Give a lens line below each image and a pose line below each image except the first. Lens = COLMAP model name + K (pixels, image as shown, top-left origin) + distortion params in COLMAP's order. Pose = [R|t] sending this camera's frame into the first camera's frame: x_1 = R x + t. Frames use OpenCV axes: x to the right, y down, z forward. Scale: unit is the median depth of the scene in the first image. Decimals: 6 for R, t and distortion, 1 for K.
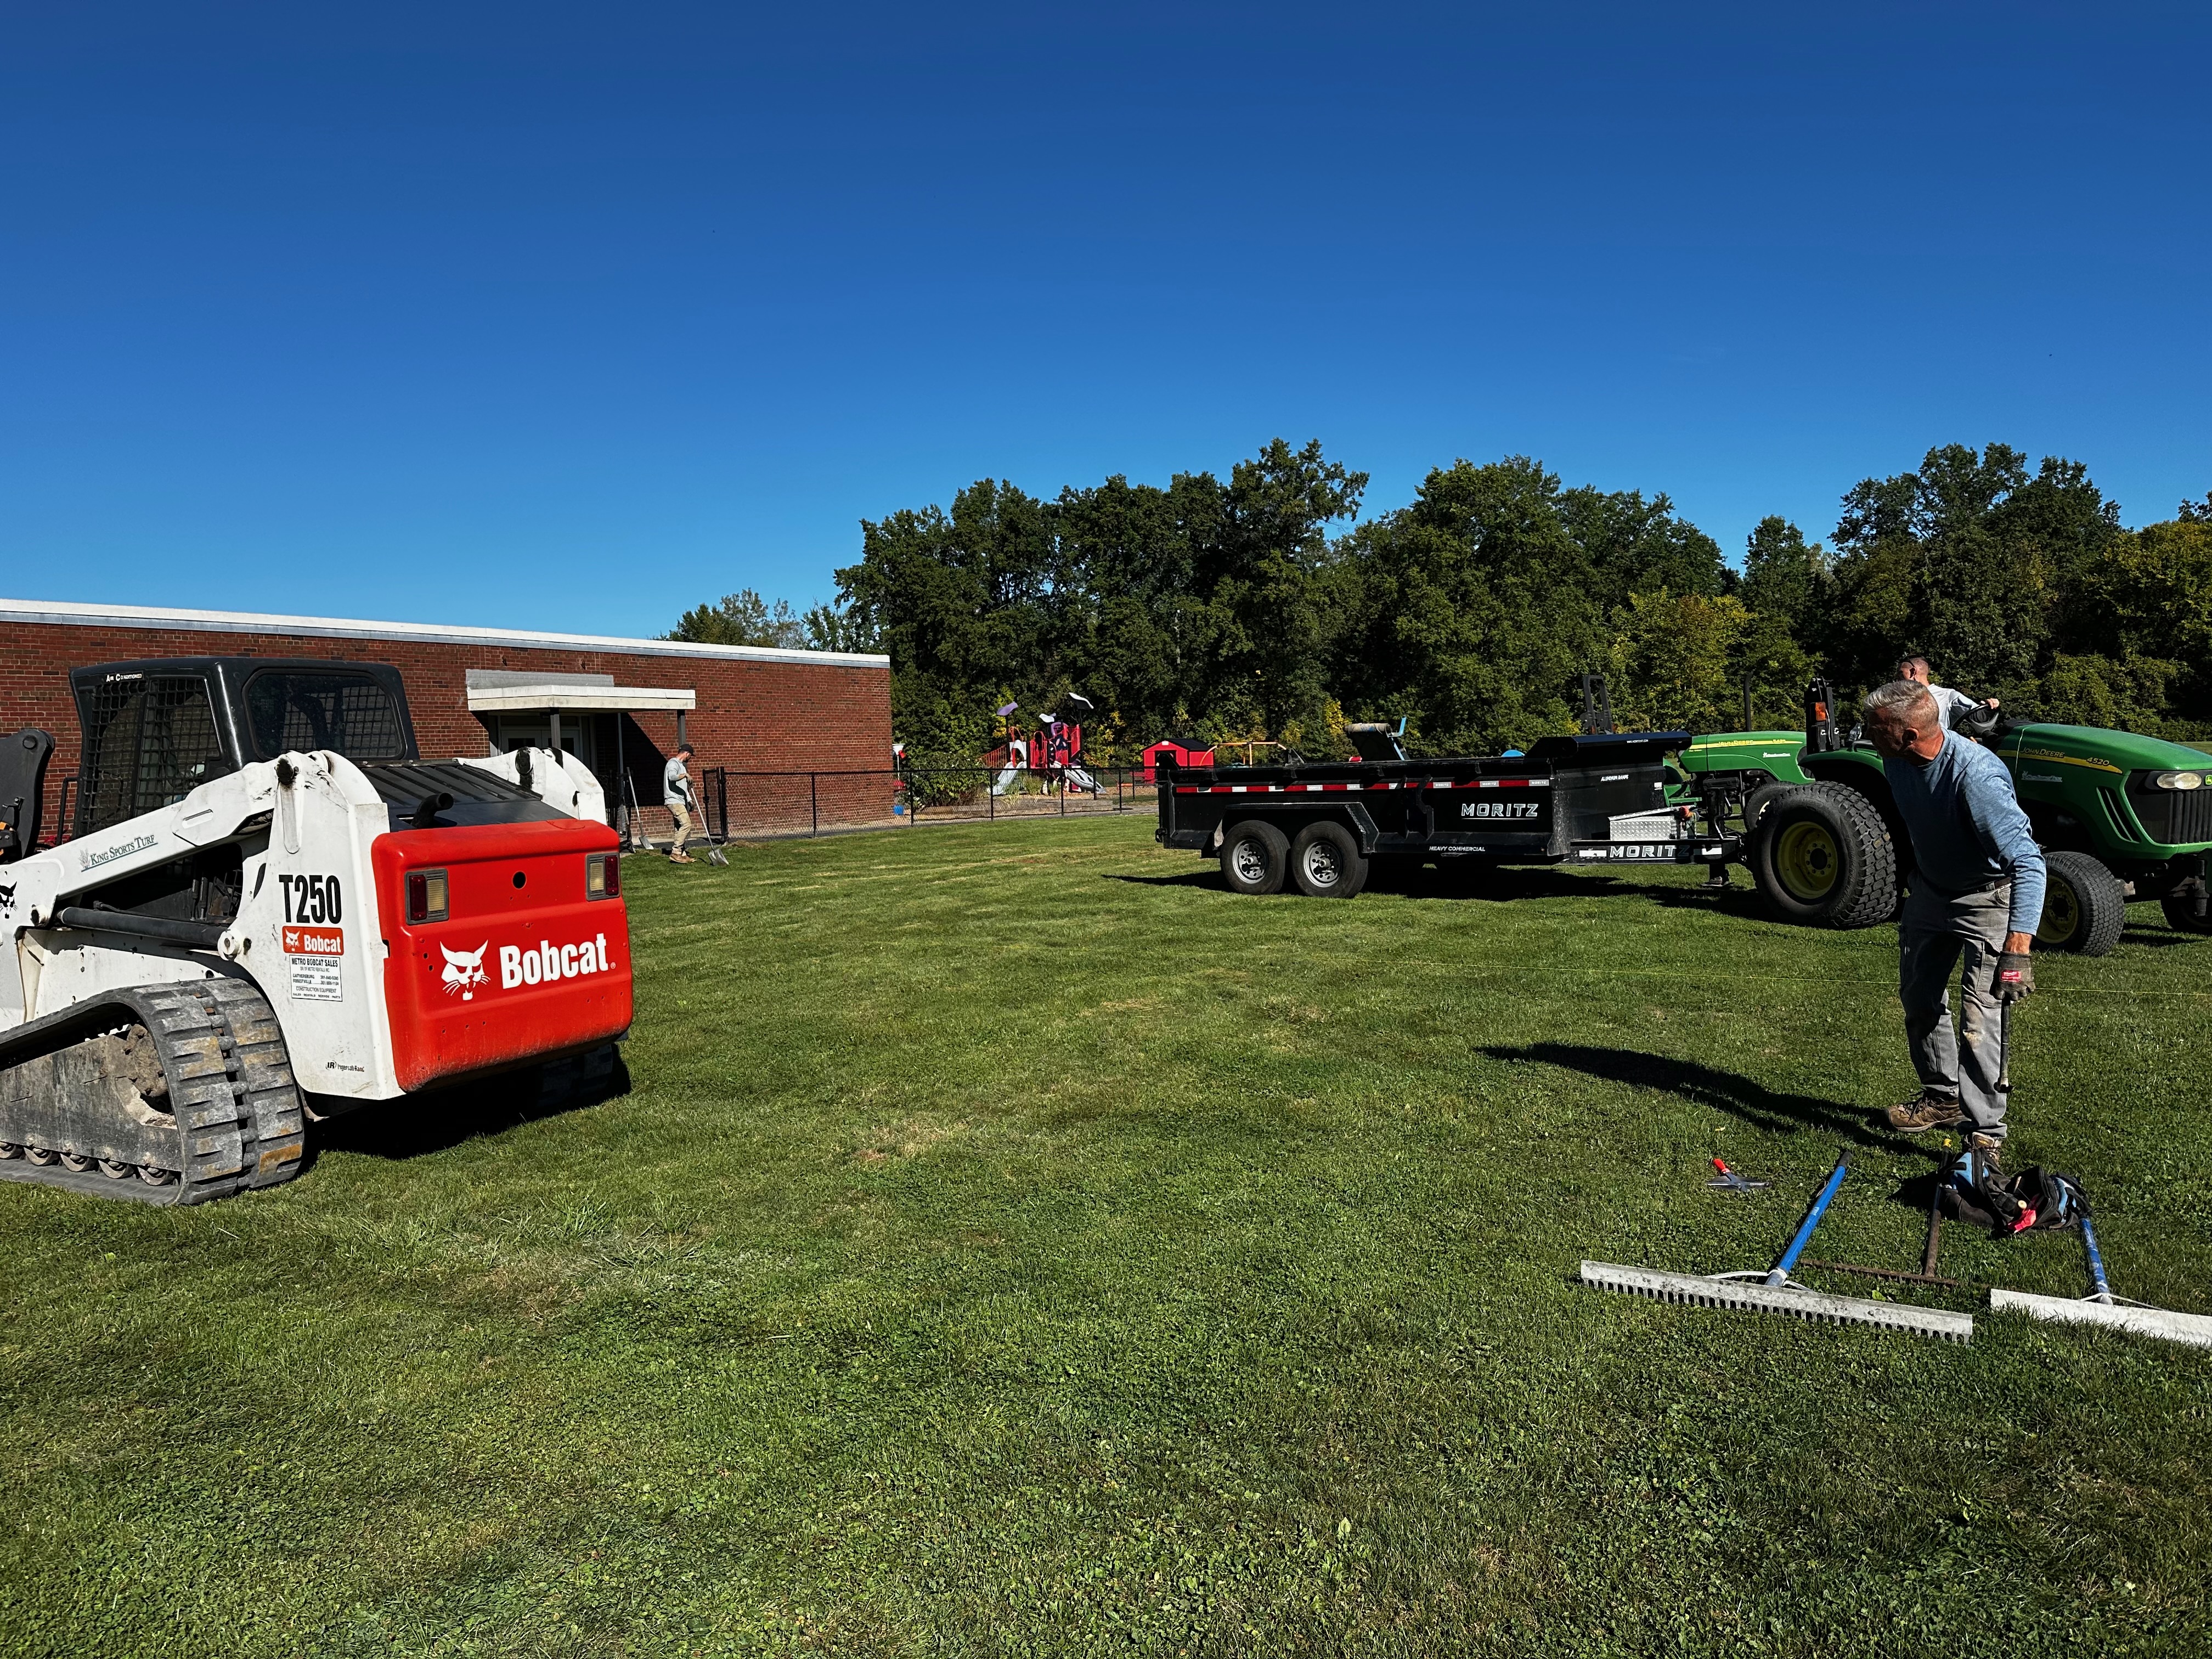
lens RADIAL K [[1513.1, 0, 1109.9], [0, 1513.1, 823.1], [0, 0, 1]] dist [-0.002017, -0.015853]
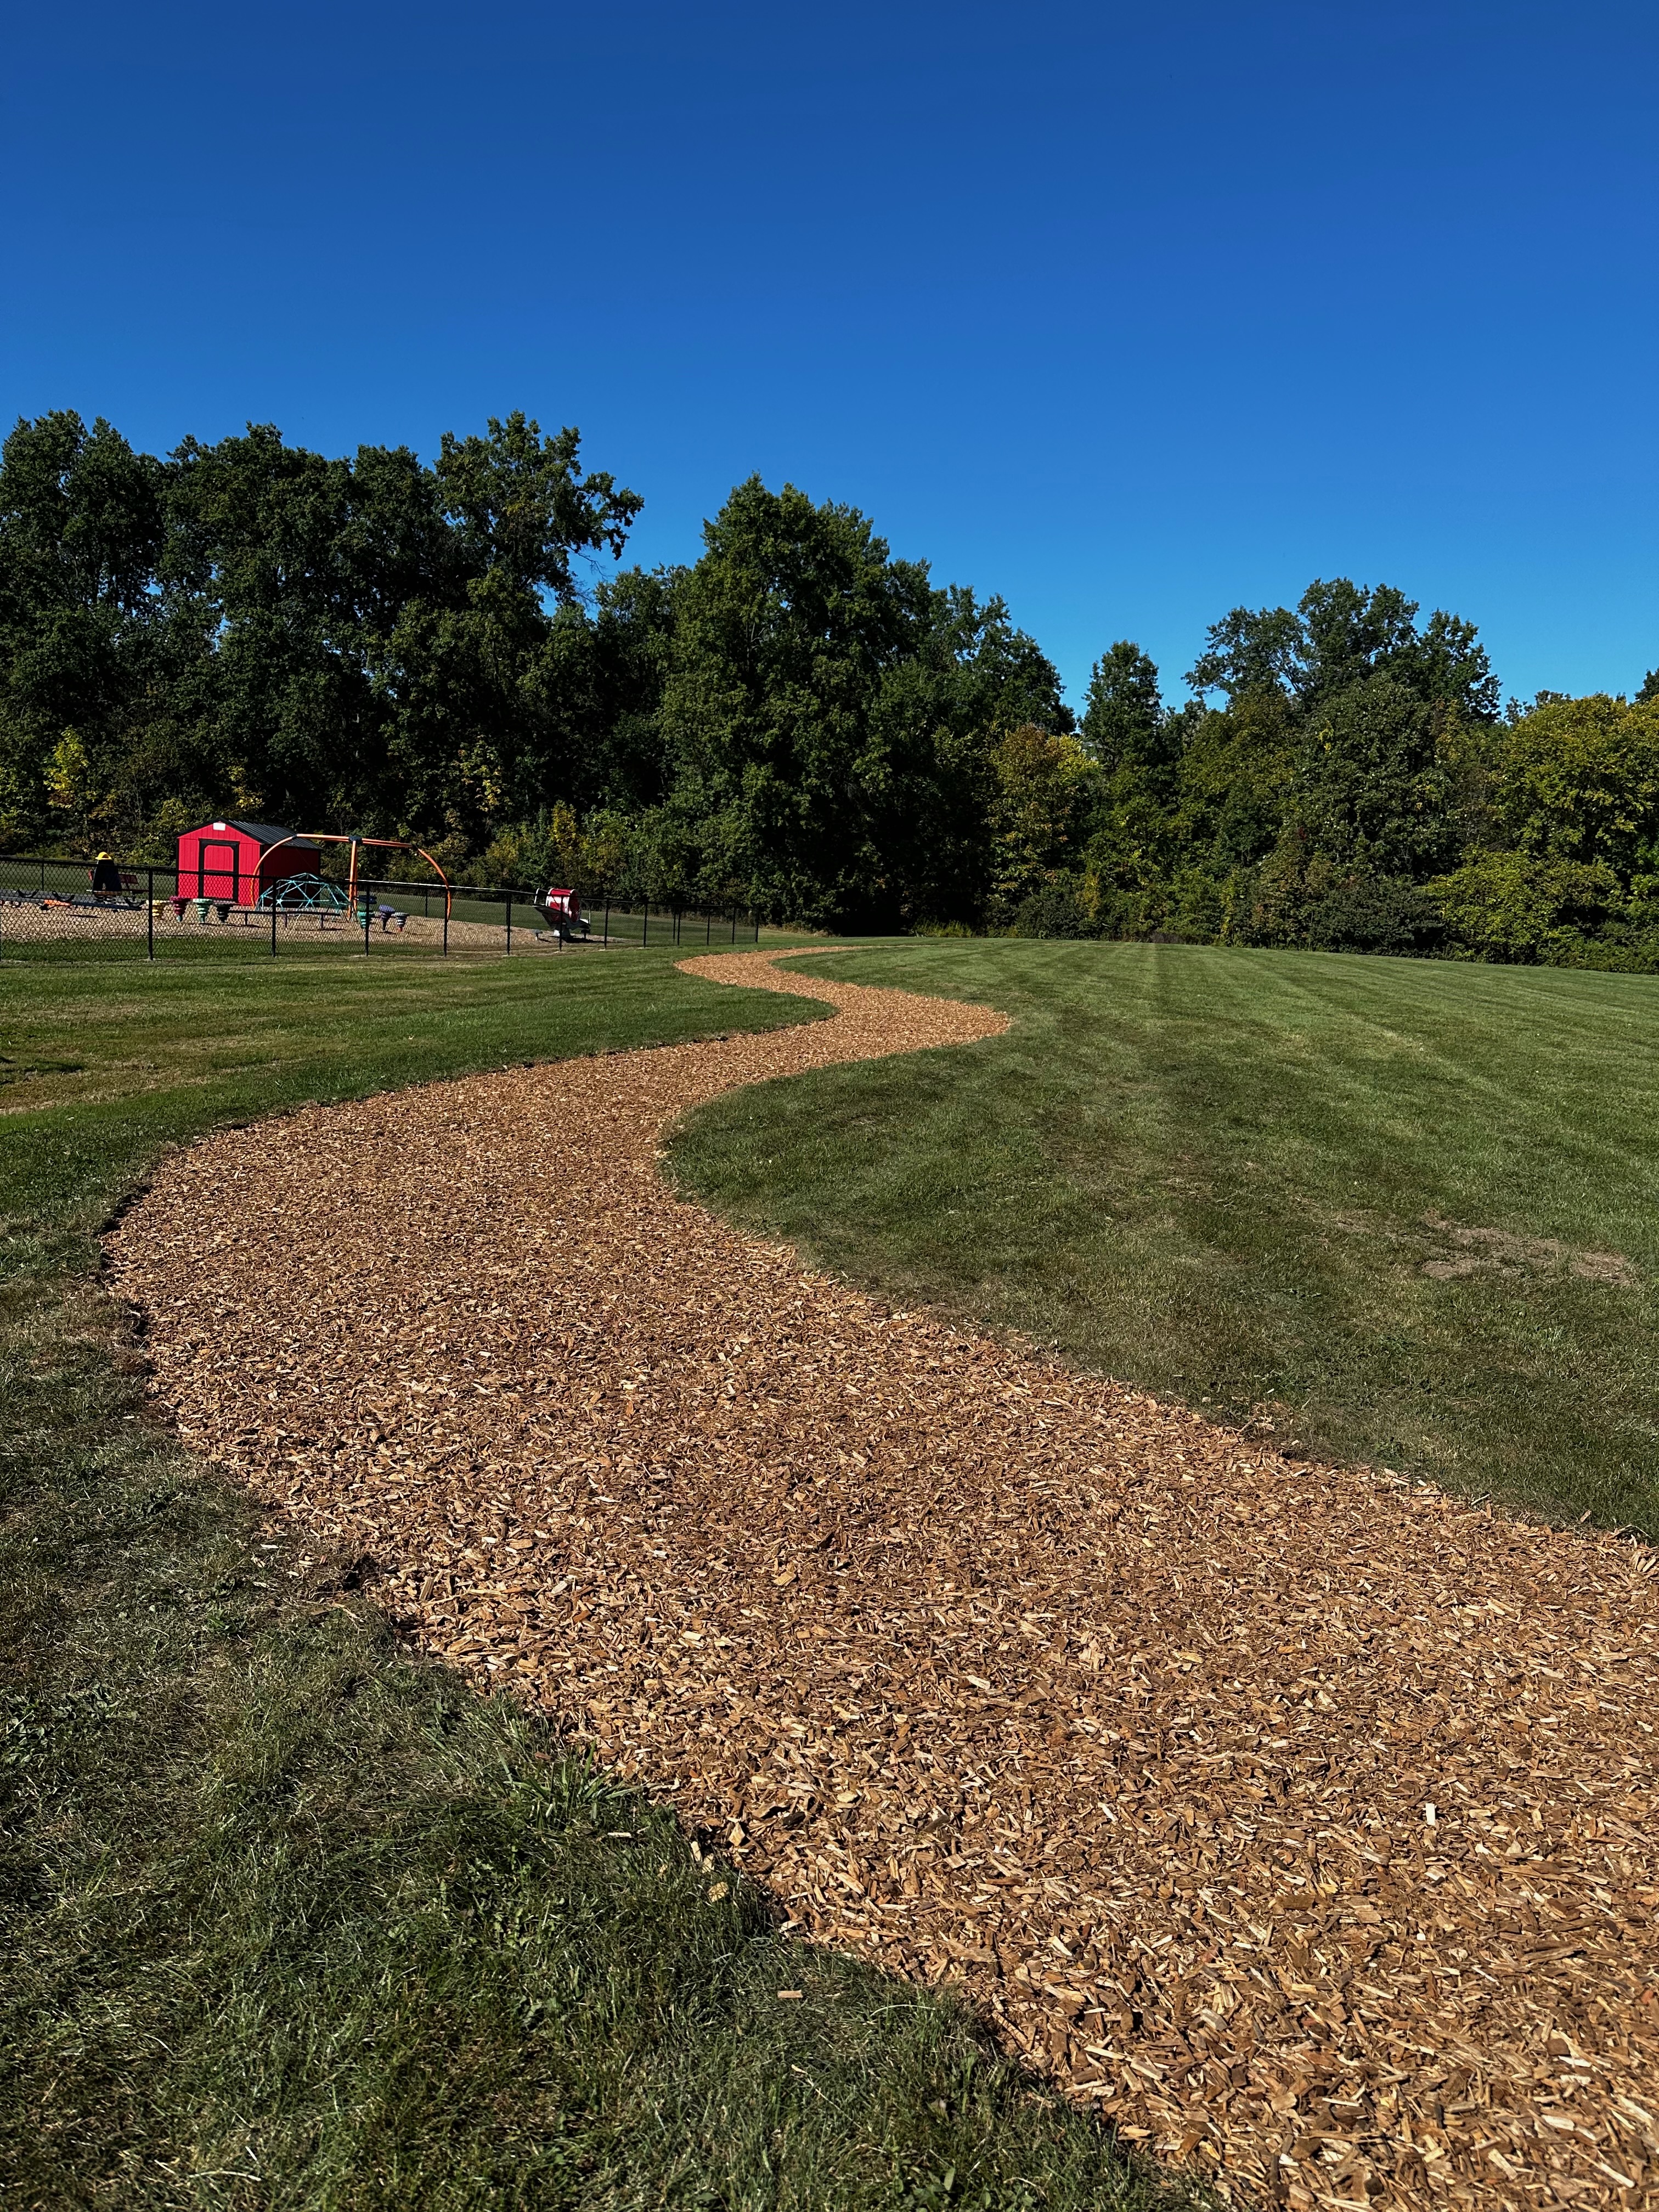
lens RADIAL K [[1513.1, 0, 822.9], [0, 1513.1, 1105.7], [0, 0, 1]] dist [-0.002017, -0.015853]
pose [[0.949032, 0.052567, 0.310765, 0.044738], [-0.083383, 0.992738, 0.086715, -0.012187], [-0.303950, -0.108207, 0.946523, 0.263847]]
